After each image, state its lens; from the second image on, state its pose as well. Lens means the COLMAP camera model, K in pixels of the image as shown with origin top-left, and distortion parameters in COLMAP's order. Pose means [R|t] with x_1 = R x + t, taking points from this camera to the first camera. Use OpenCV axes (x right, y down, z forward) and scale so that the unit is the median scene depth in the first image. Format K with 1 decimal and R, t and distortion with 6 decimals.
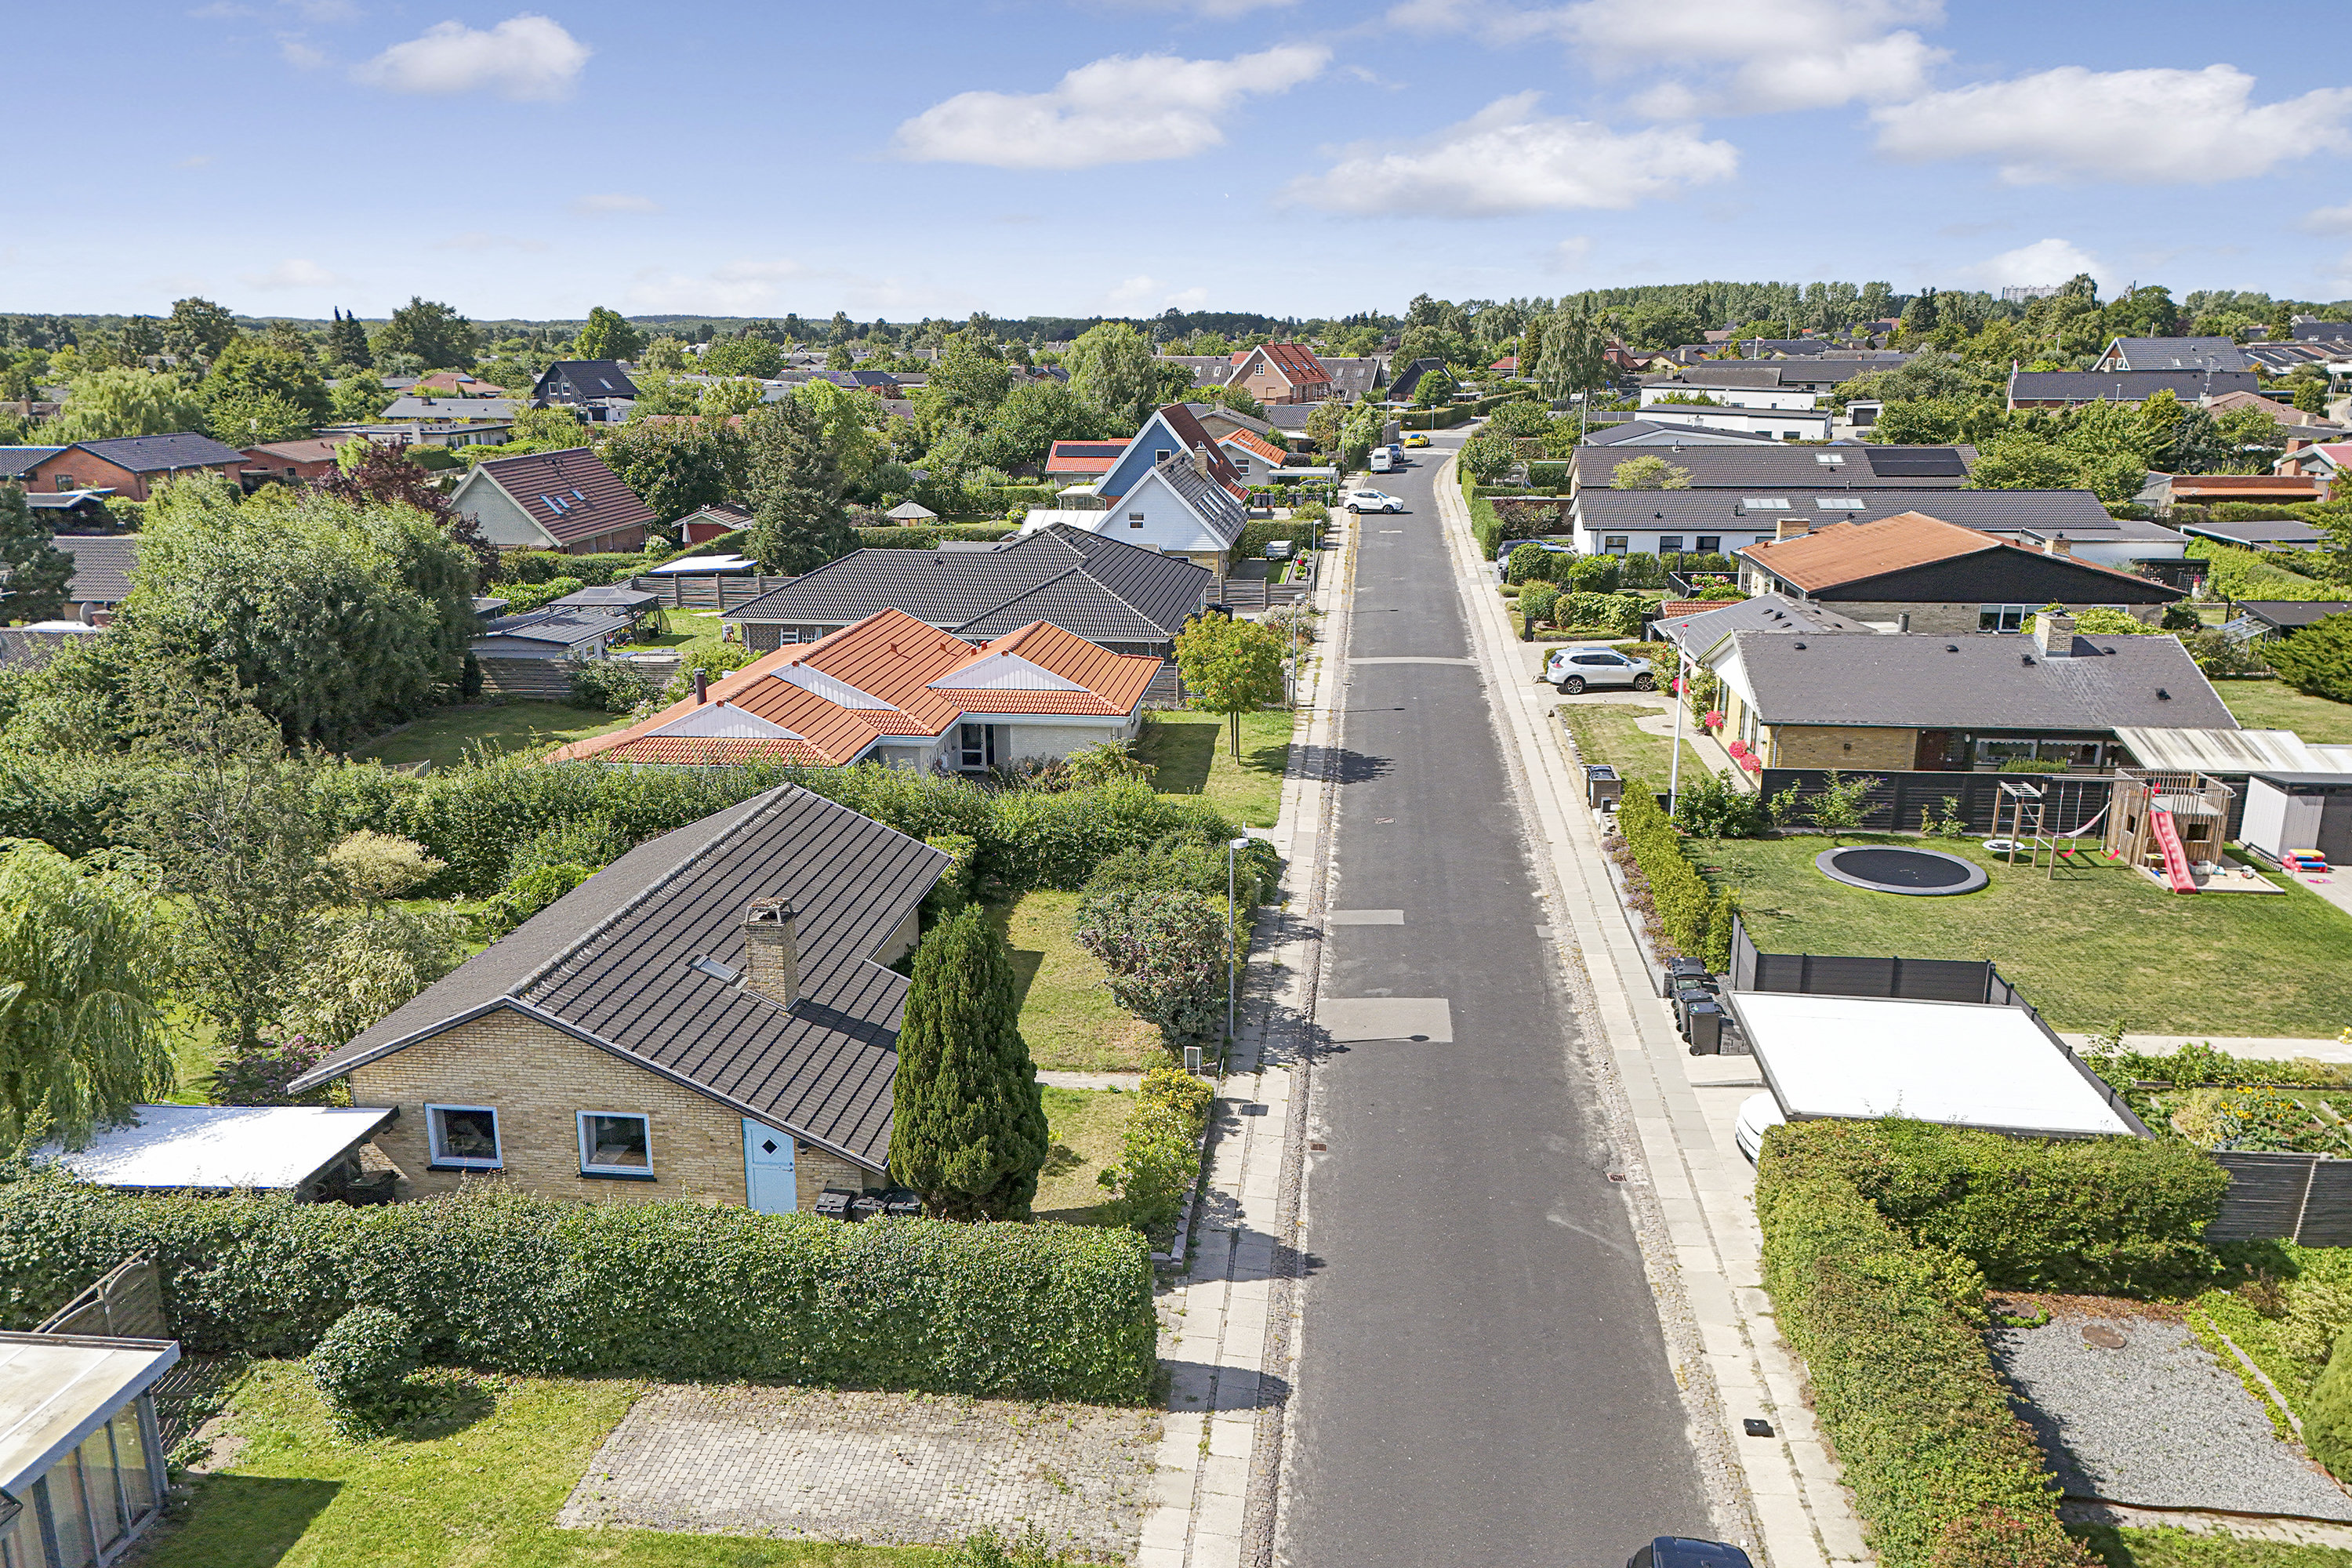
lens RADIAL K [[1715.5, 0, 1185.1], [0, 1715.5, 794.3], [0, 0, 1]] dist [0.077909, -0.075271]
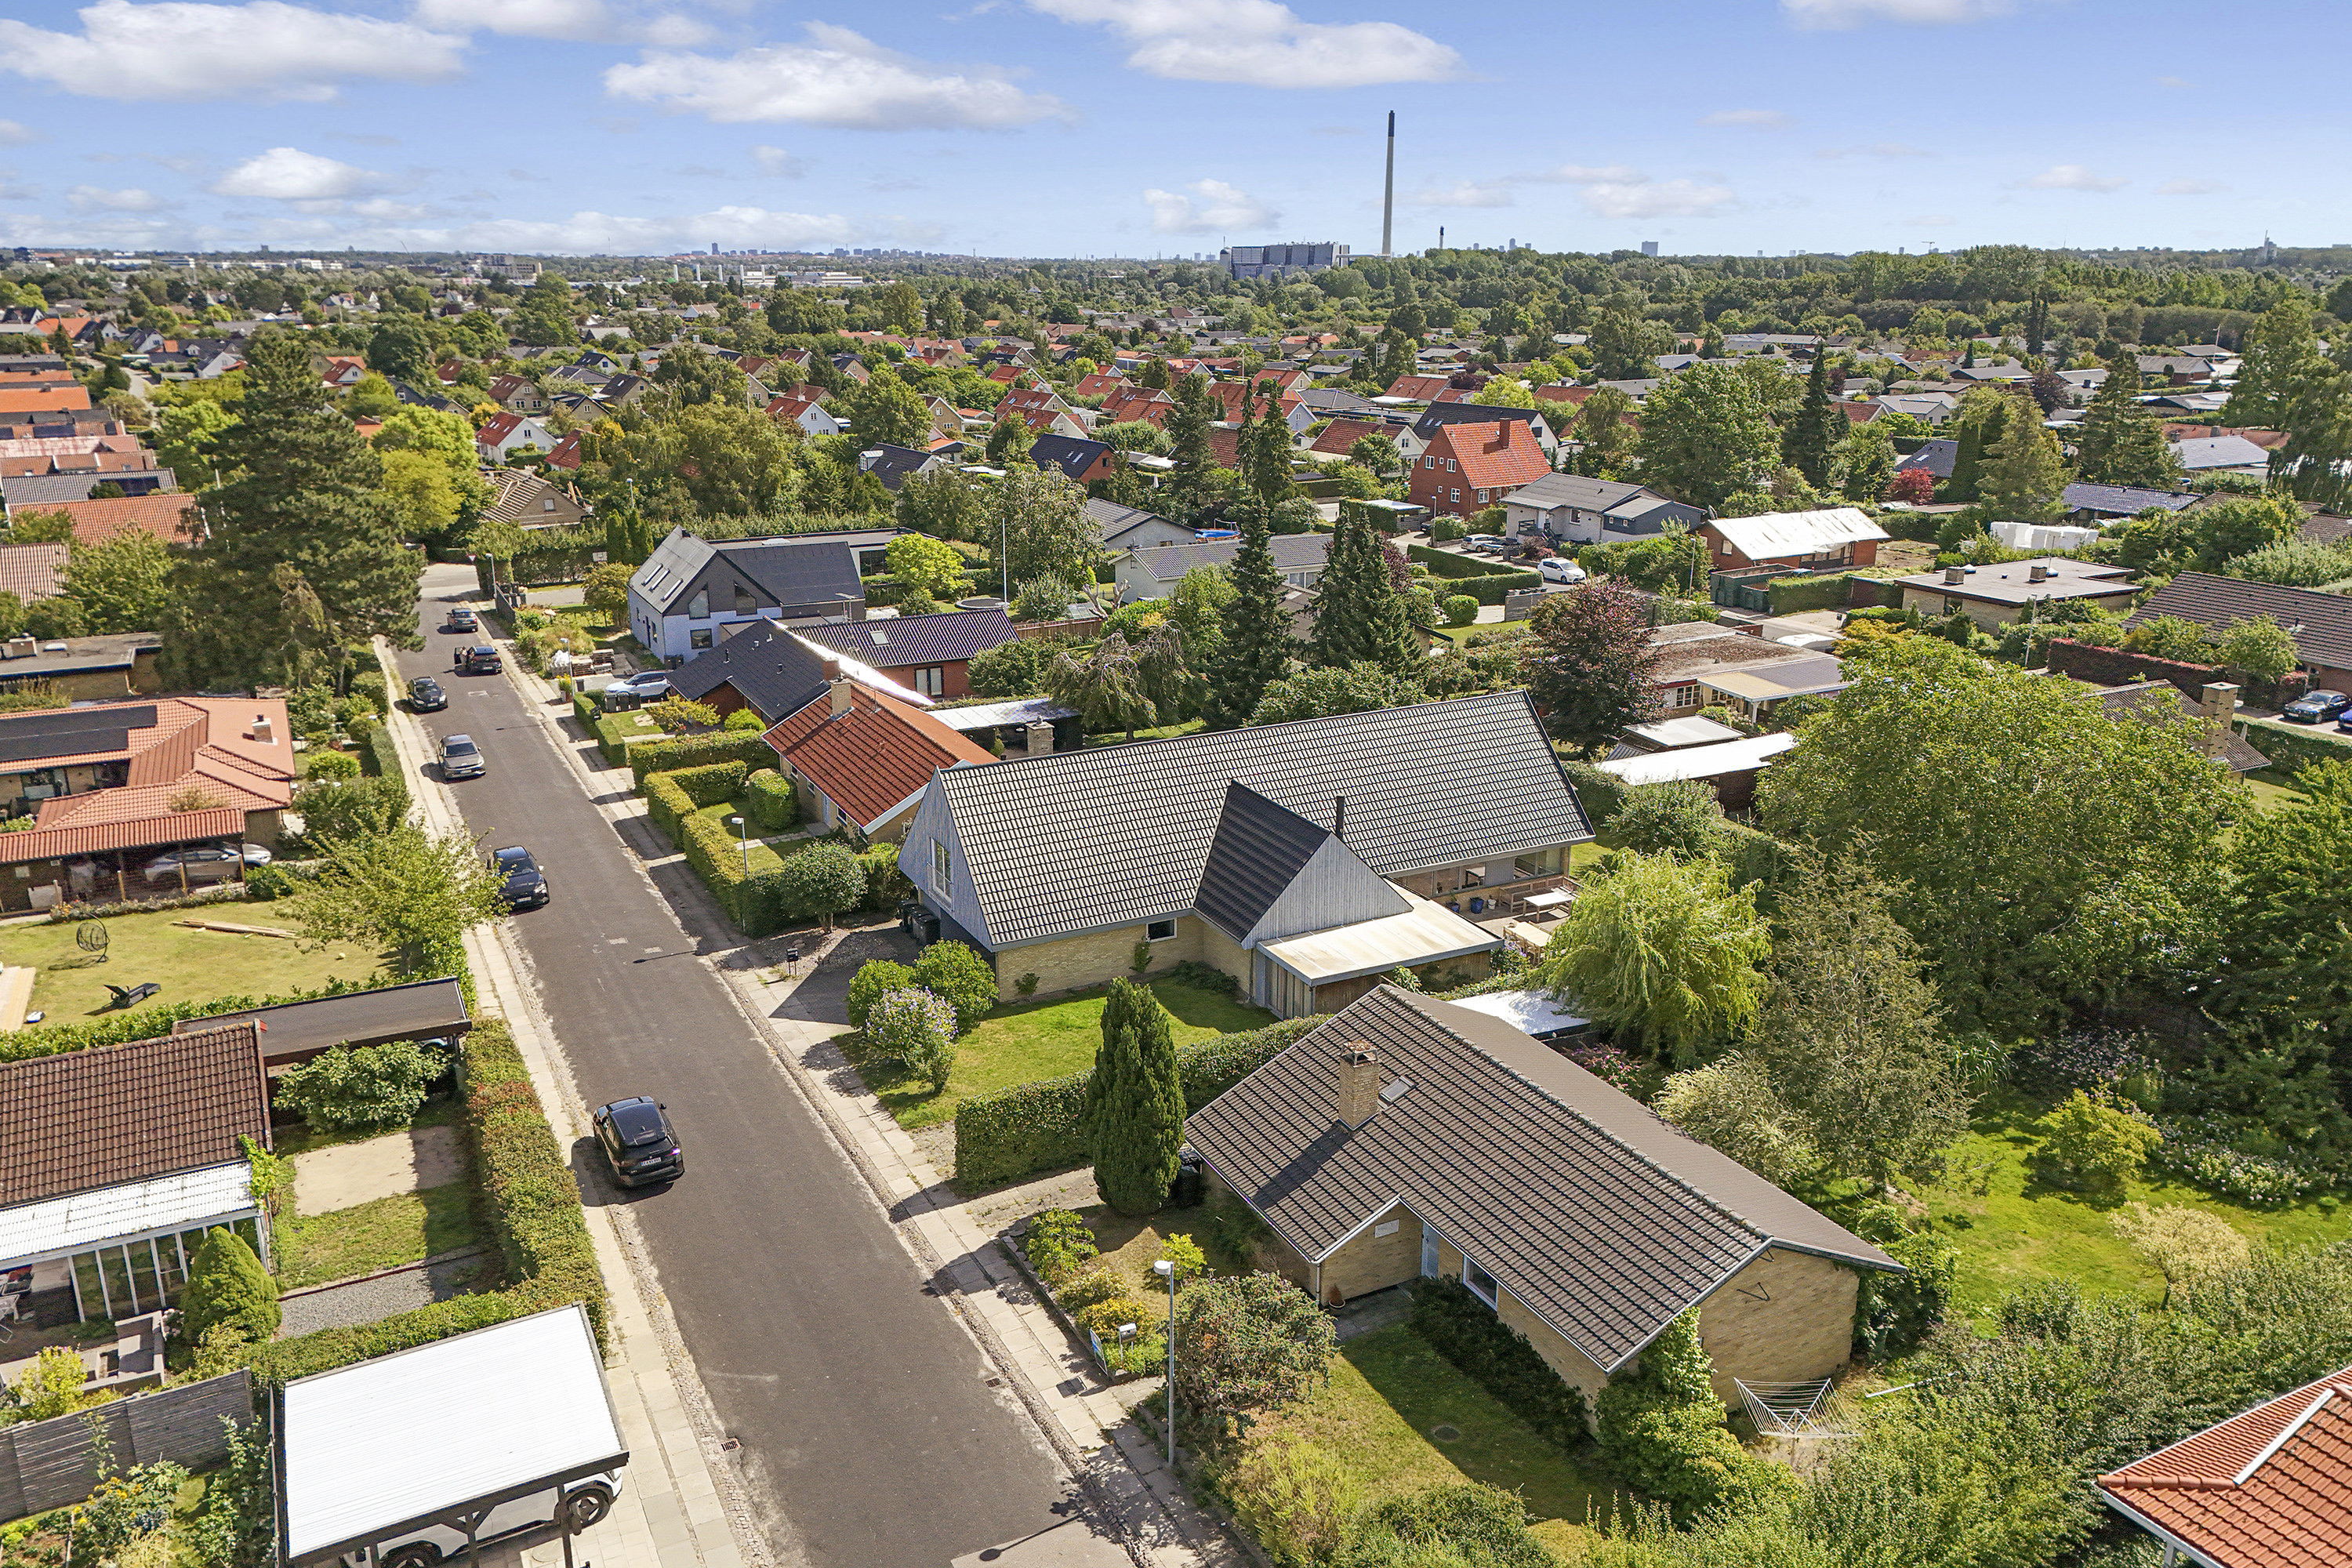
lens RADIAL K [[1731.9, 0, 1174.4], [0, 1731.9, 827.4], [0, 0, 1]] dist [0.066551, -0.070653]
pose [[-0.839300, 0.170008, -0.516403, 0.482957], [-0.139012, 0.851168, 0.506151, -0.663947], [0.525596, 0.496599, -0.690752, 1.601615]]
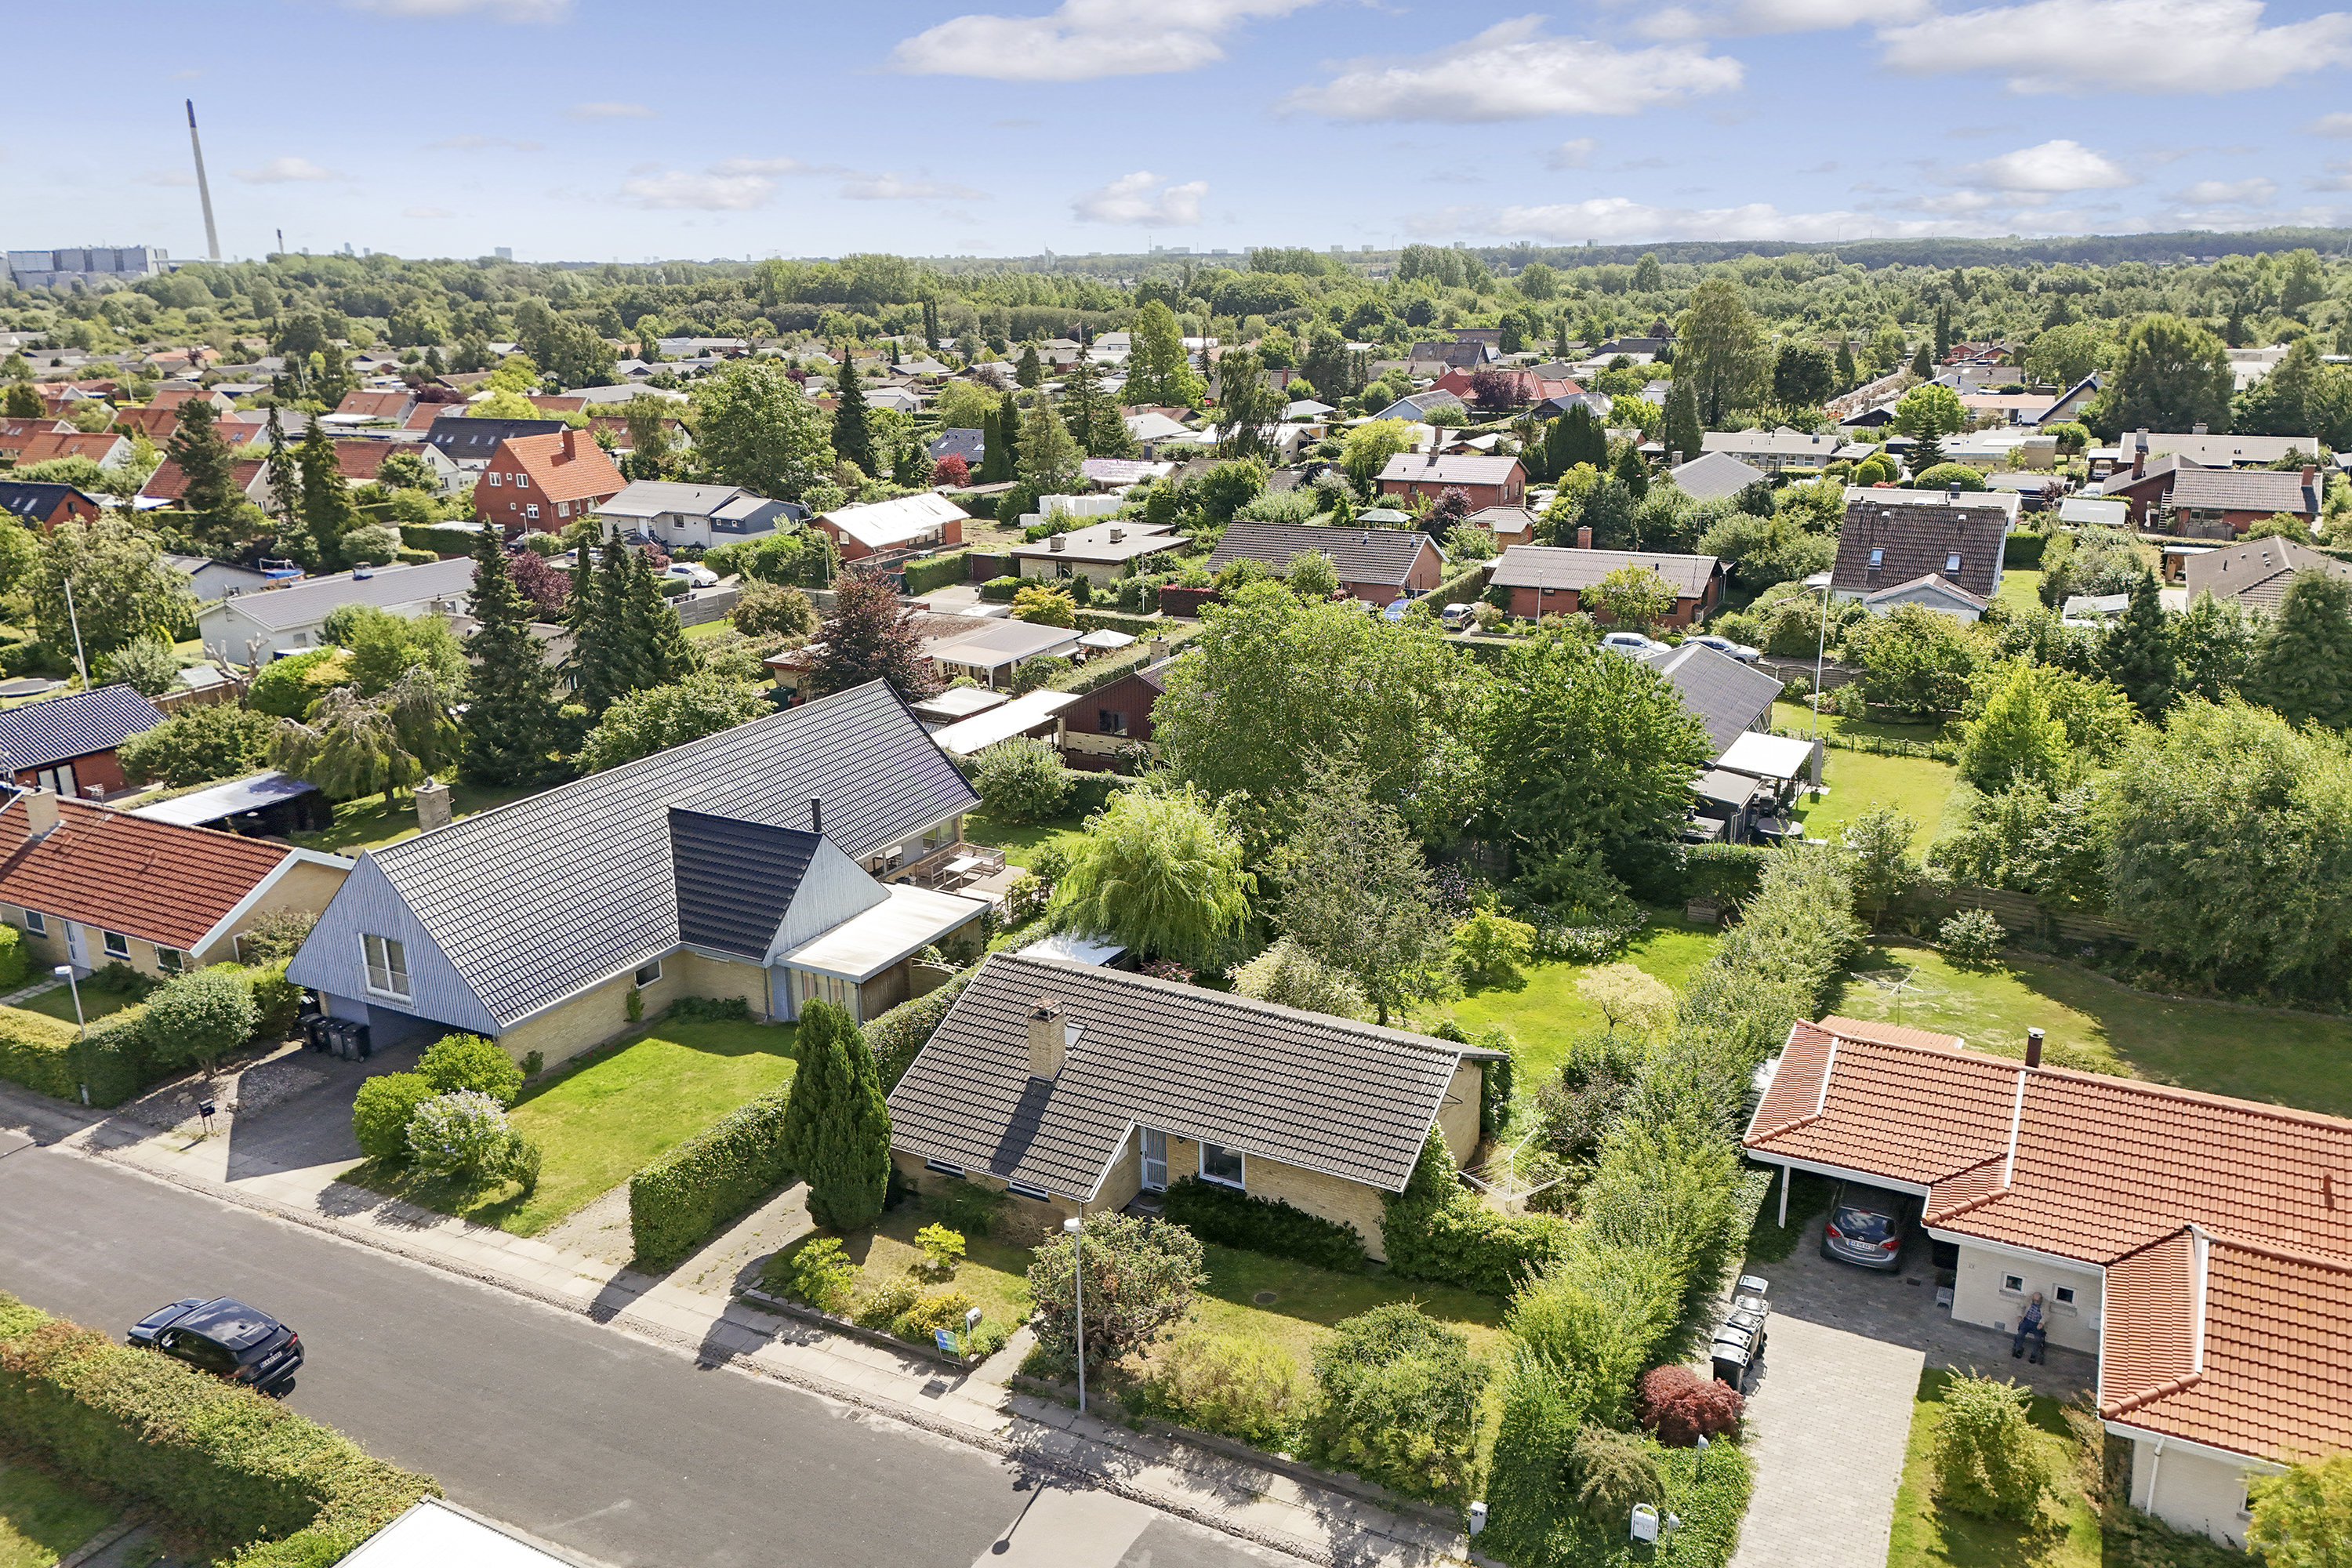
lens RADIAL K [[1715.5, 0, 1185.1], [0, 1715.5, 794.3], [0, 0, 1]] dist [0.077909, -0.075271]
pose [[-0.376167, 0.280111, -0.883196, 0.832209], [-0.227524, 0.896096, 0.381109, -0.597677], [0.898182, 0.344309, -0.273350, 1.305111]]
